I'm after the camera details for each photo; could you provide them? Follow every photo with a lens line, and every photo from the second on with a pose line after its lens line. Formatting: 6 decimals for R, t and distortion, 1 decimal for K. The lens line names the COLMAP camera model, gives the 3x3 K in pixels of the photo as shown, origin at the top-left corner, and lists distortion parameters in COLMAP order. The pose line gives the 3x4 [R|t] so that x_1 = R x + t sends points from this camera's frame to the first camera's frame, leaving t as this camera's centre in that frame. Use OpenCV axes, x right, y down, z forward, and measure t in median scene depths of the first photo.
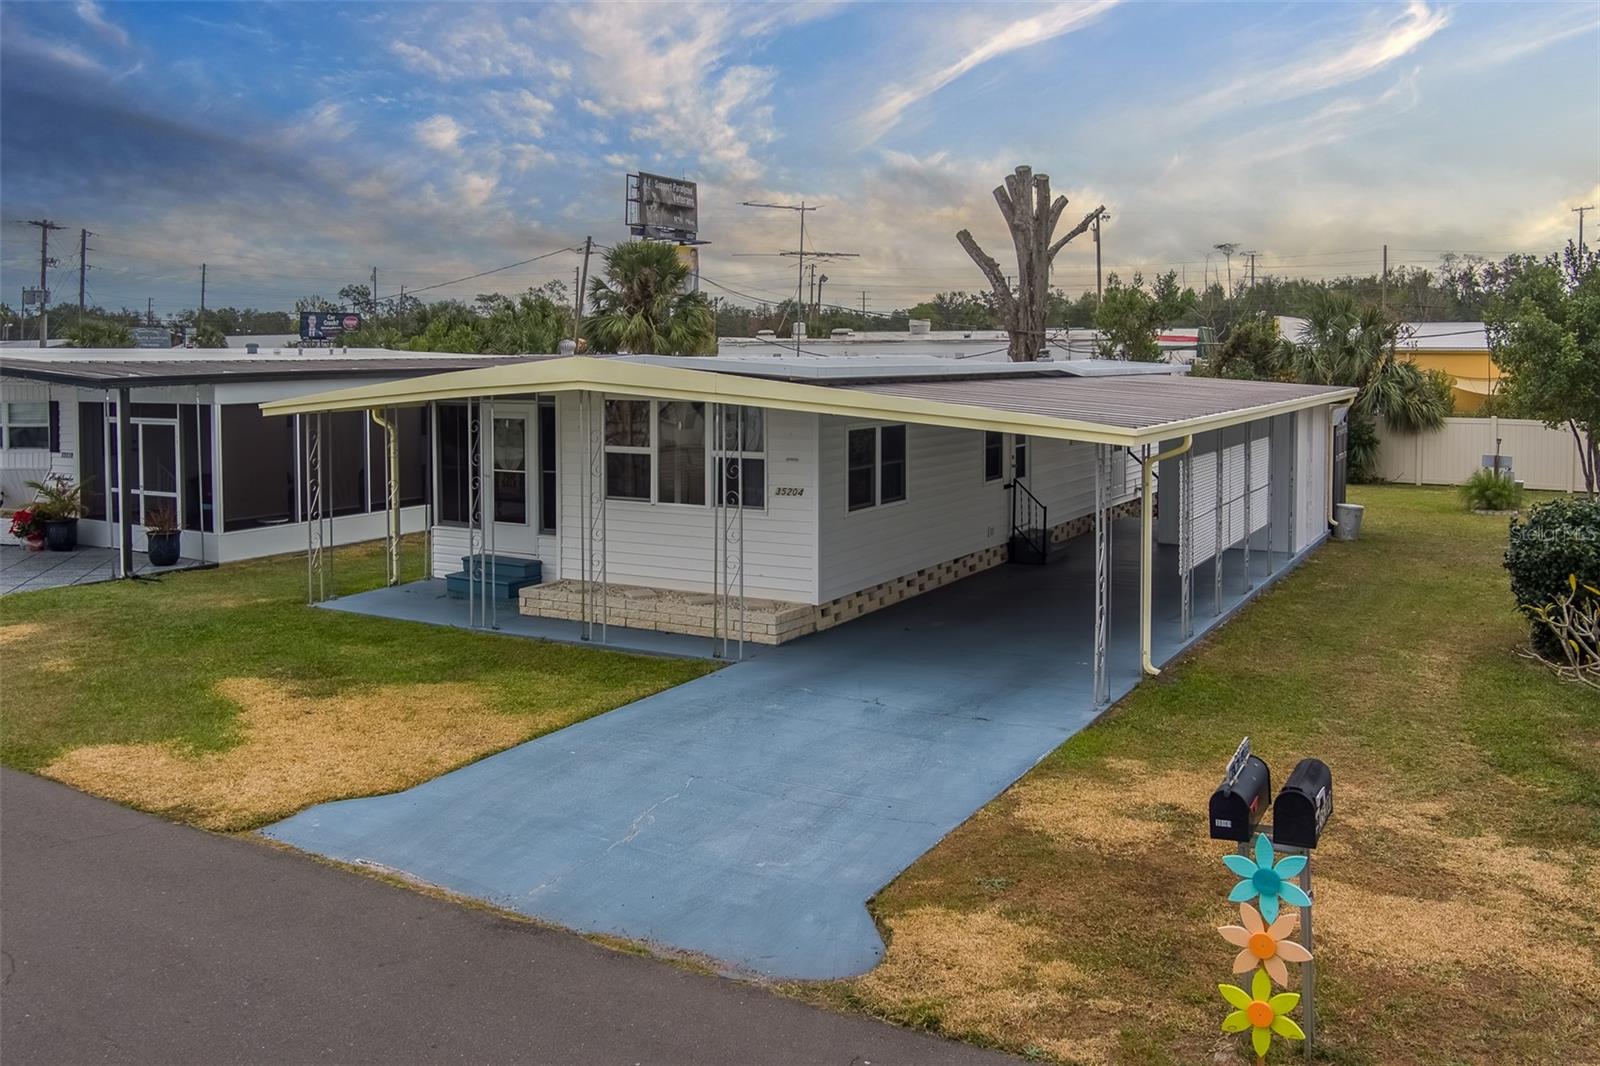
lens RADIAL K [[1306.5, 0, 808.7], [0, 1306.5, 540.0], [0, 0, 1]] dist [-0.073183, 0.029090]
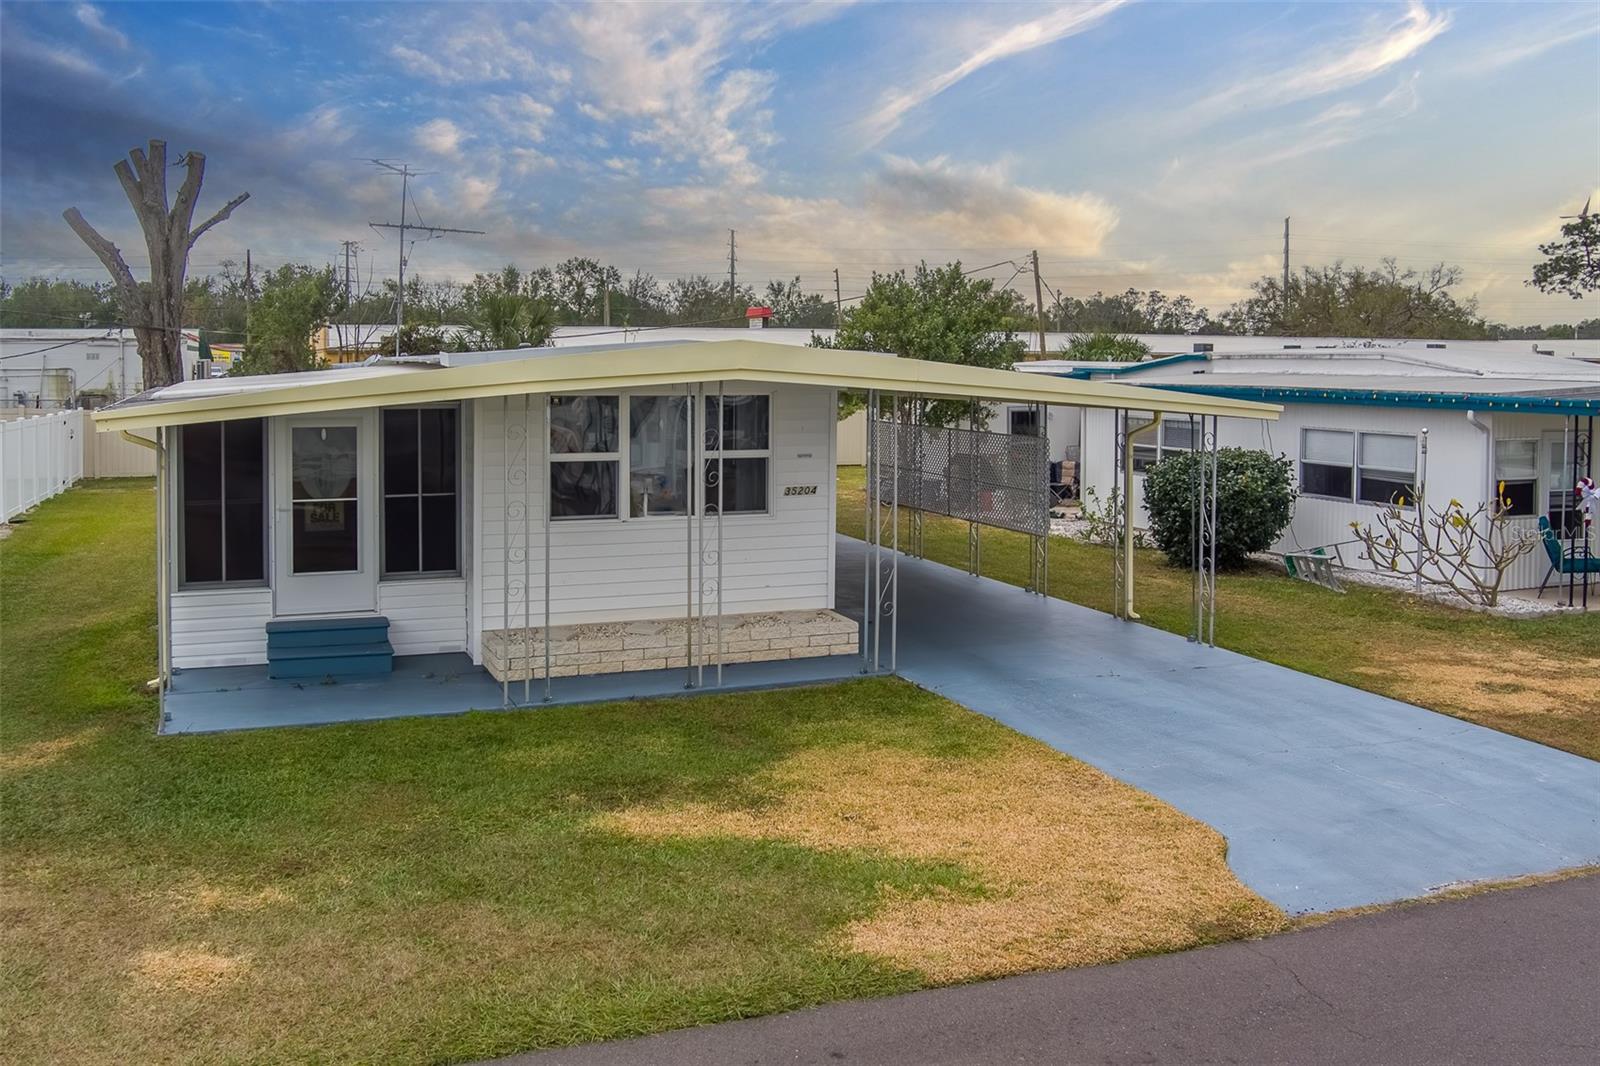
lens RADIAL K [[1320.2, 0, 700.3], [0, 1320.2, 530.2], [0, 0, 1]] dist [-0.061158, 0.009520]
pose [[0.667227, -0.092247, 0.739120, -0.641688], [0.101747, 0.994288, 0.032243, -0.039619], [-0.737872, 0.053690, 0.672802, 0.363303]]
